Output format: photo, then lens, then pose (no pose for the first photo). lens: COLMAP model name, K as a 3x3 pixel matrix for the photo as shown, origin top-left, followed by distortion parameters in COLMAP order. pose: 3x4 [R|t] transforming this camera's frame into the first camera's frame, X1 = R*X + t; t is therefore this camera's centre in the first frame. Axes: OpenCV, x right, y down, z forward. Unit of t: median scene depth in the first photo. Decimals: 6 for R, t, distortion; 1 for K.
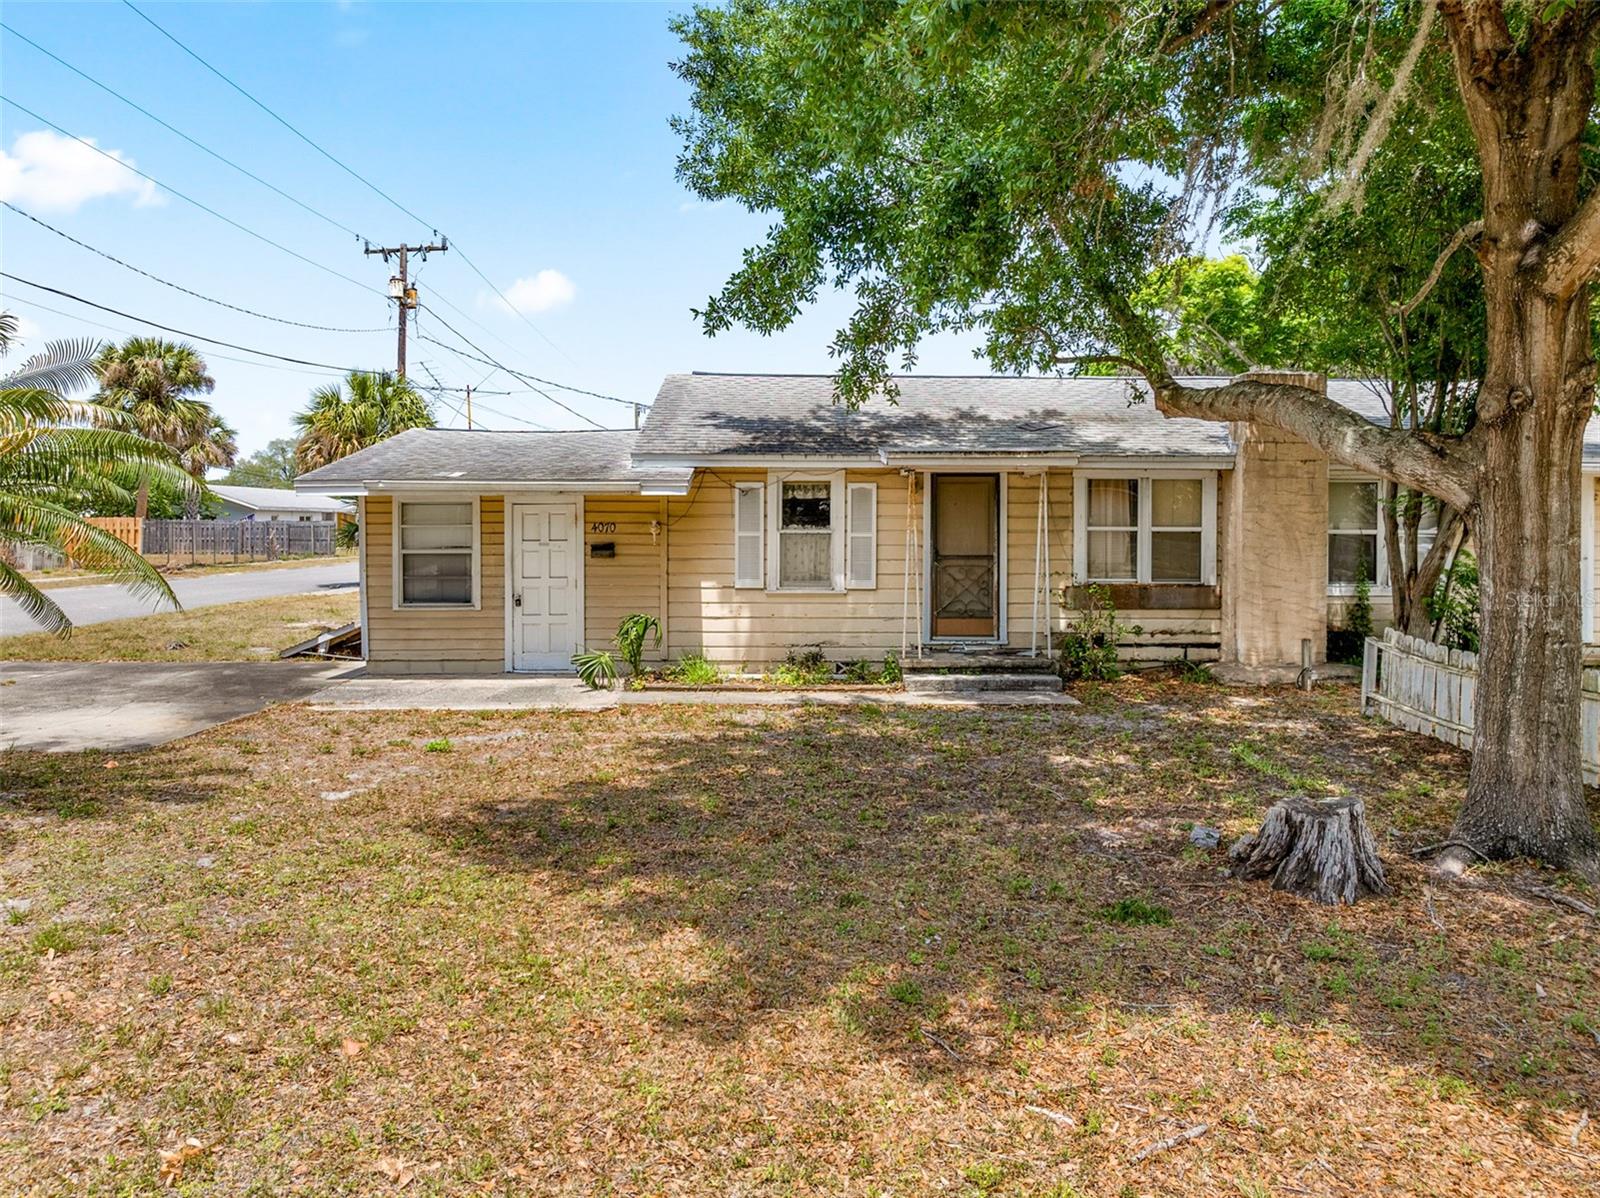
lens RADIAL K [[1139.3, 0, 803.8], [0, 1139.3, 551.3], [0, 0, 1]] dist [-0.027434, -0.006154]
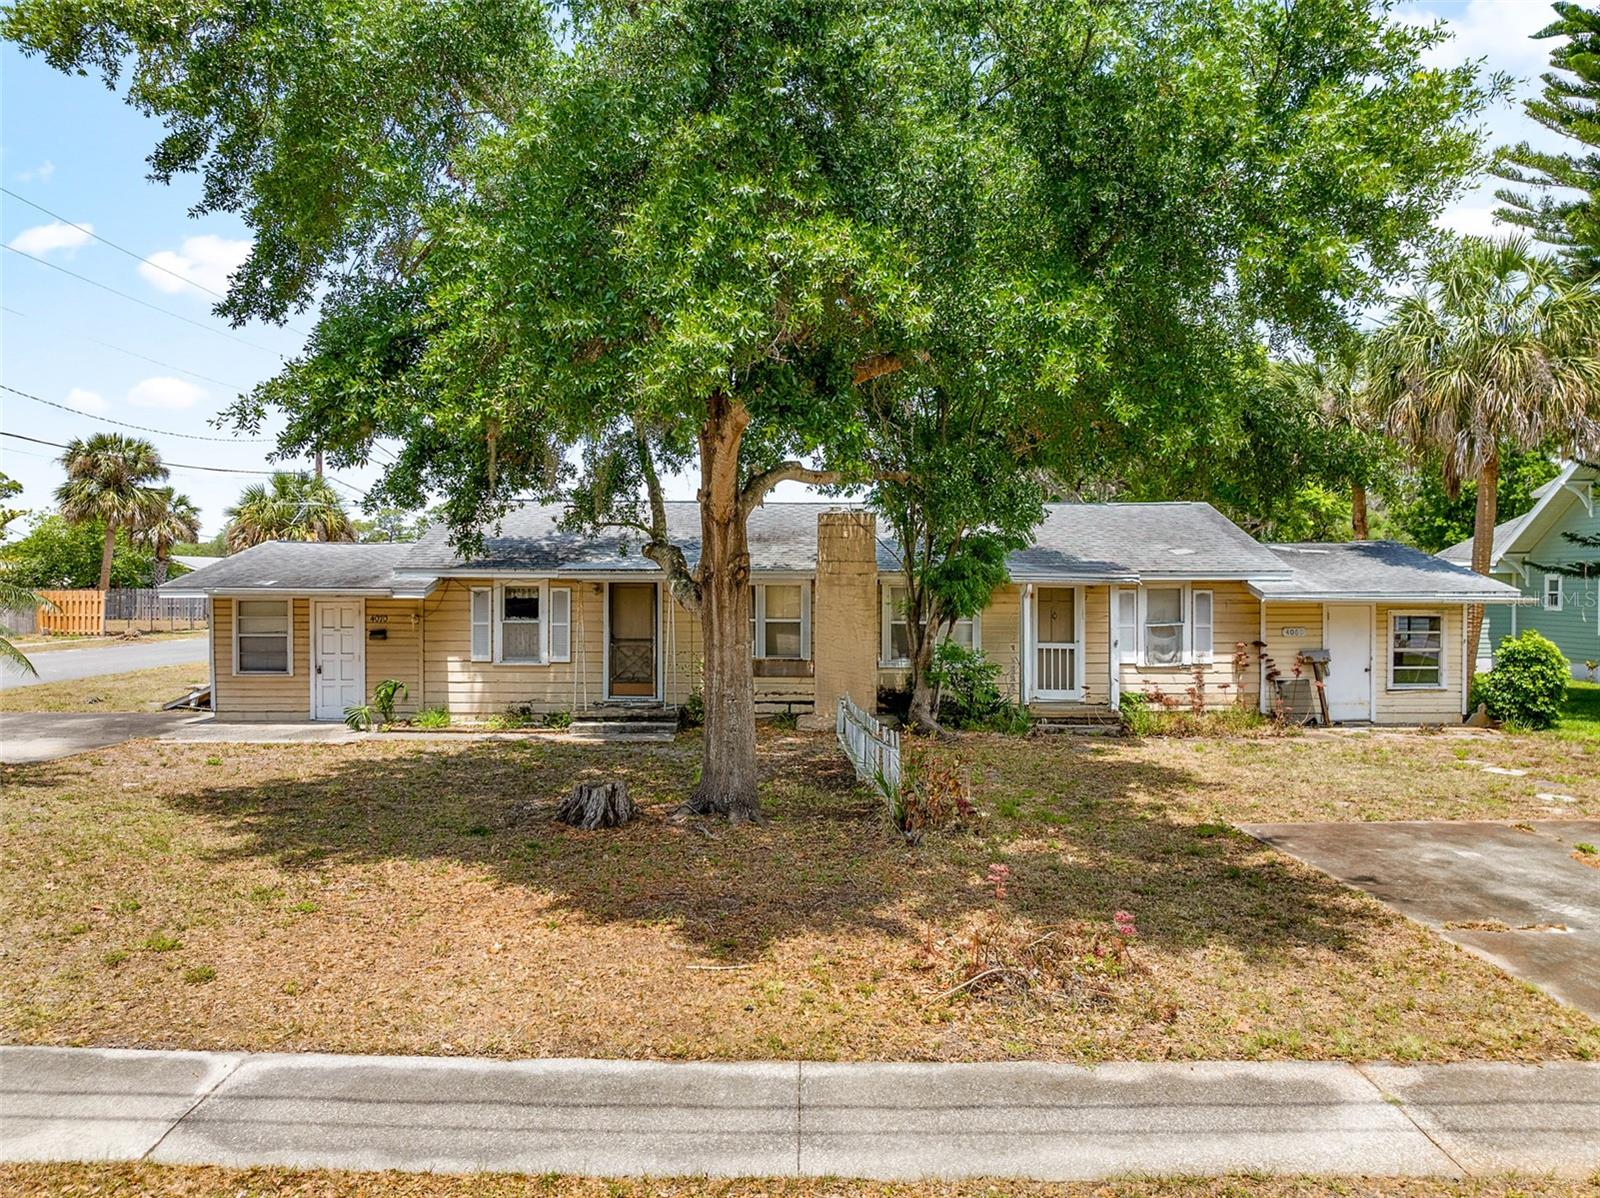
lens RADIAL K [[1120.3, 0, 798.8], [0, 1120.3, 602.9], [0, 0, 1]] dist [-0.038091, 0.002985]
pose [[0.999946, 0.002101, 0.010148, 0.335446], [-0.002015, 0.999962, -0.008466, -0.029837], [-0.010165, 0.008445, 0.999913, -0.401110]]
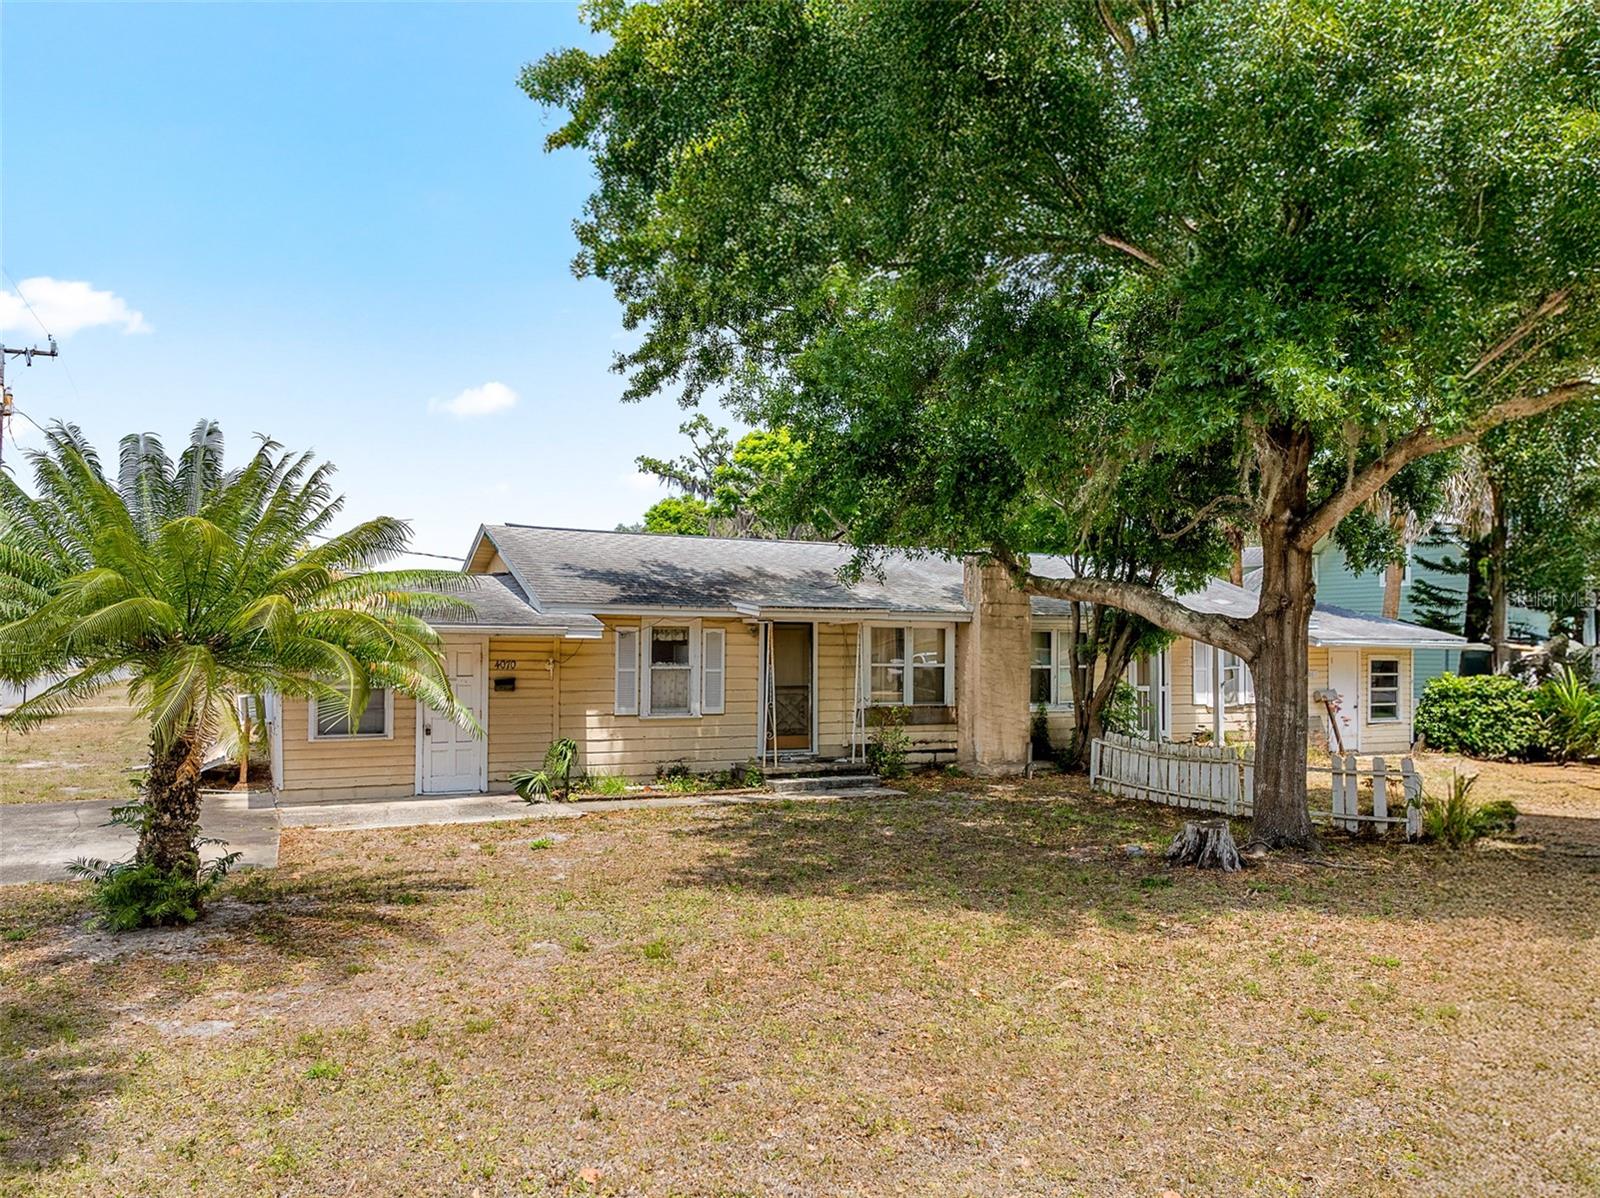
lens RADIAL K [[1139.3, 0, 781.2], [0, 1139.3, 654.7], [0, 0, 1]] dist [-0.027434, -0.006154]
pose [[0.907558, 0.003257, 0.419915, -0.404865], [0.005807, 0.999777, -0.020303, -0.005841], [-0.419888, 0.020865, 0.907336, -0.160353]]
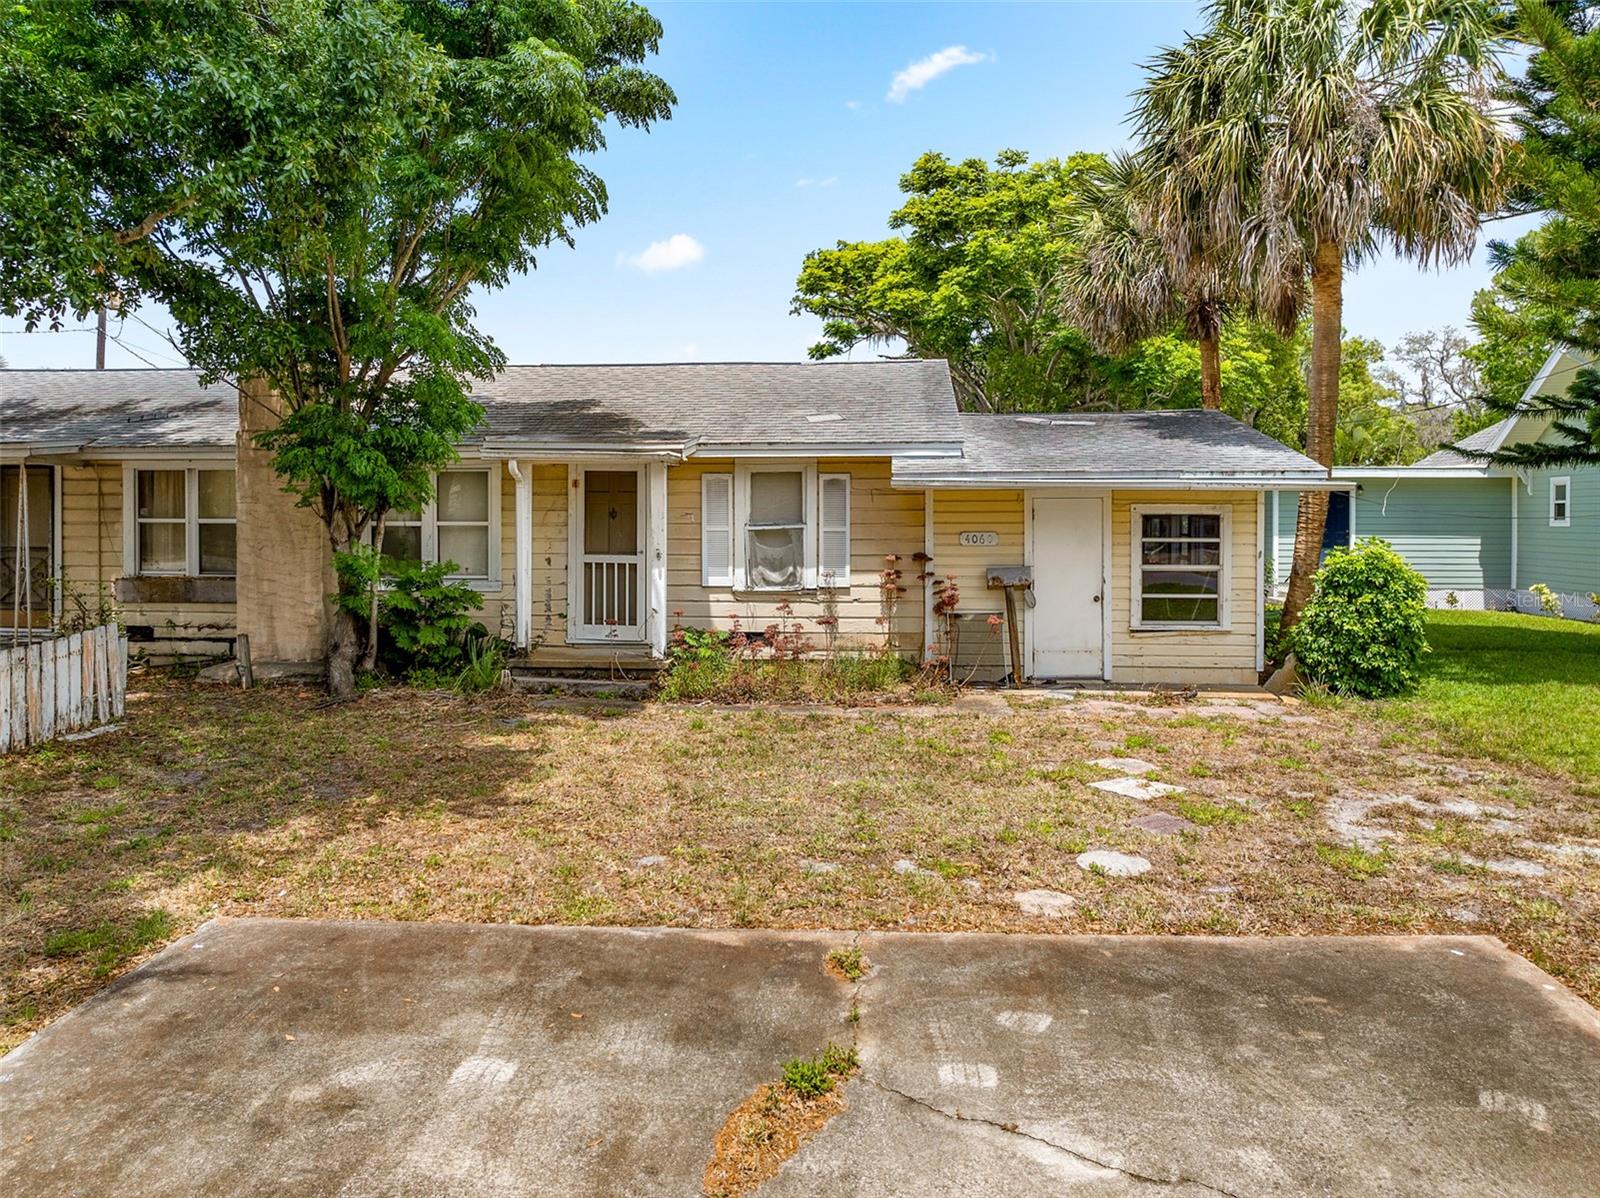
lens RADIAL K [[1139.3, 0, 805.4], [0, 1139.3, 541.0], [0, 0, 1]] dist [-0.027434, -0.006154]
pose [[0.996813, 0.003402, -0.079703, 0.911987], [-0.004038, 0.999961, -0.007824, 0.003353], [0.079673, 0.008121, 0.996788, 0.068655]]
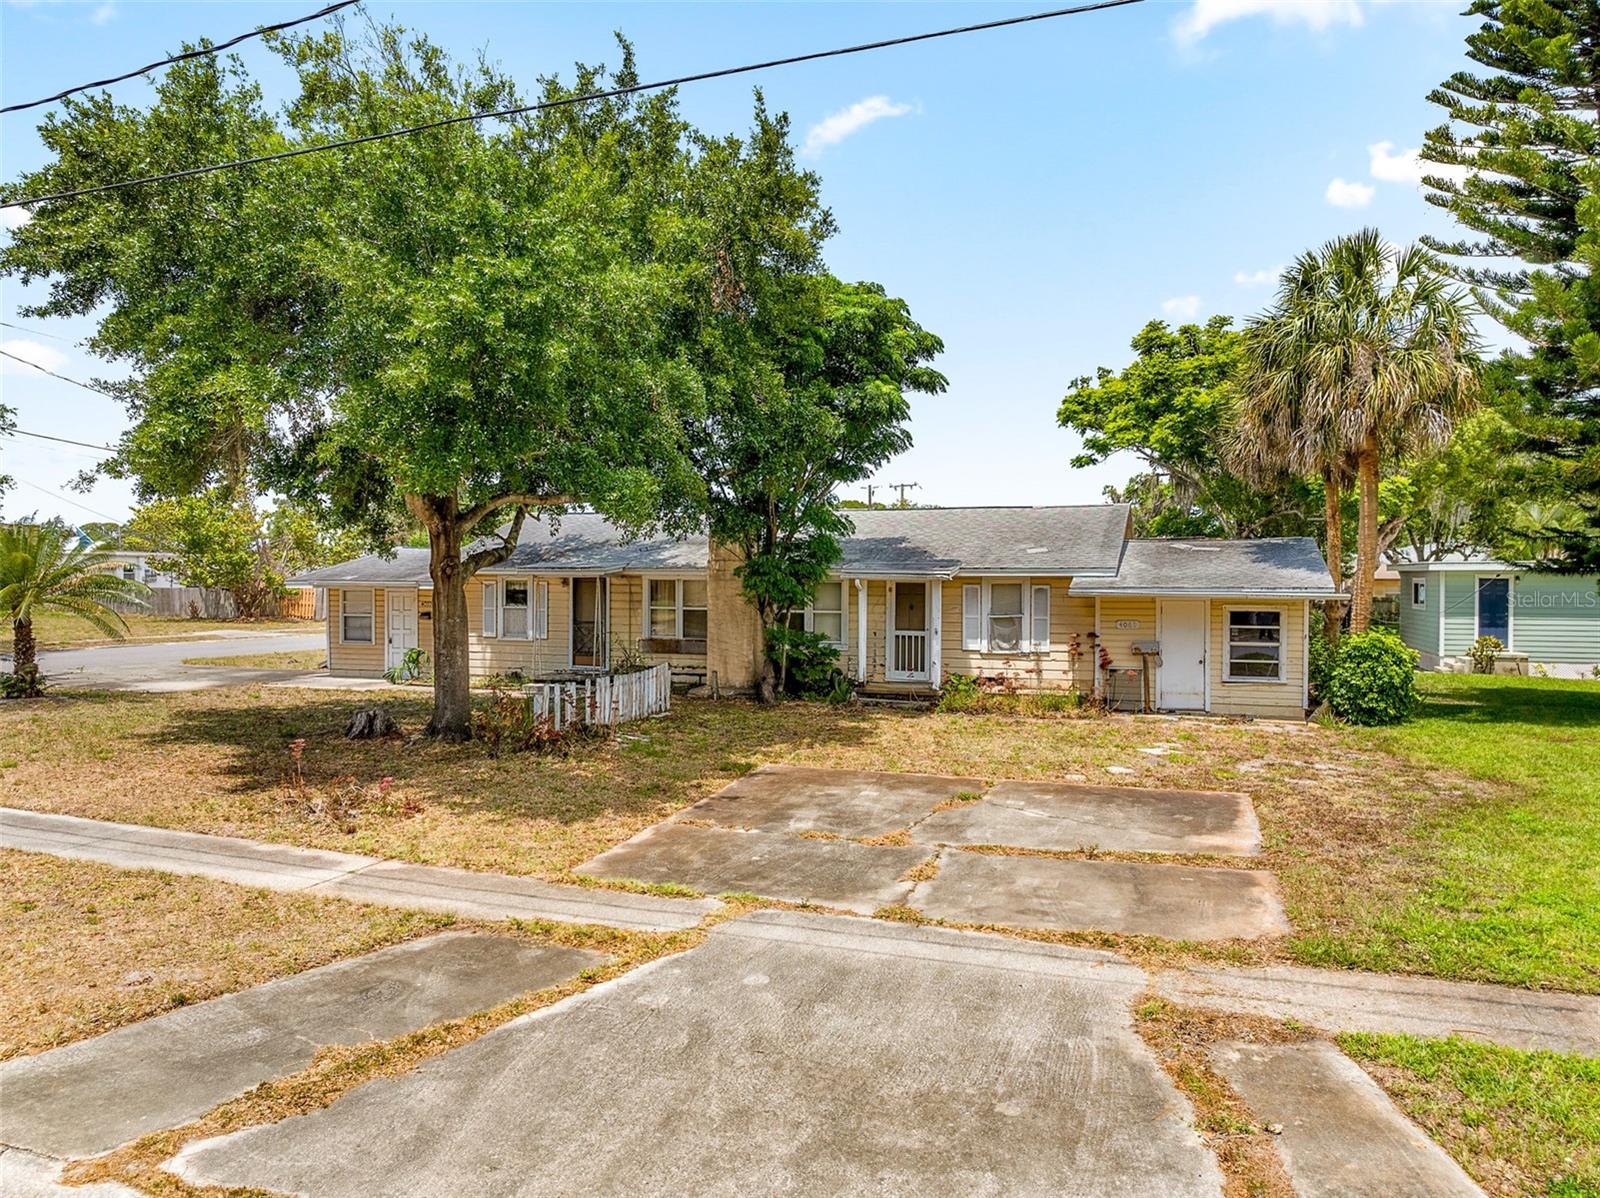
lens RADIAL K [[1139.3, 0, 797.8], [0, 1139.3, 595.3], [0, 0, 1]] dist [-0.027434, -0.006154]
pose [[0.939403, 0.009192, -0.342691, 1.087408], [-0.014221, 0.999825, -0.012166, -0.020995], [0.342520, 0.016302, 0.939369, -0.608353]]
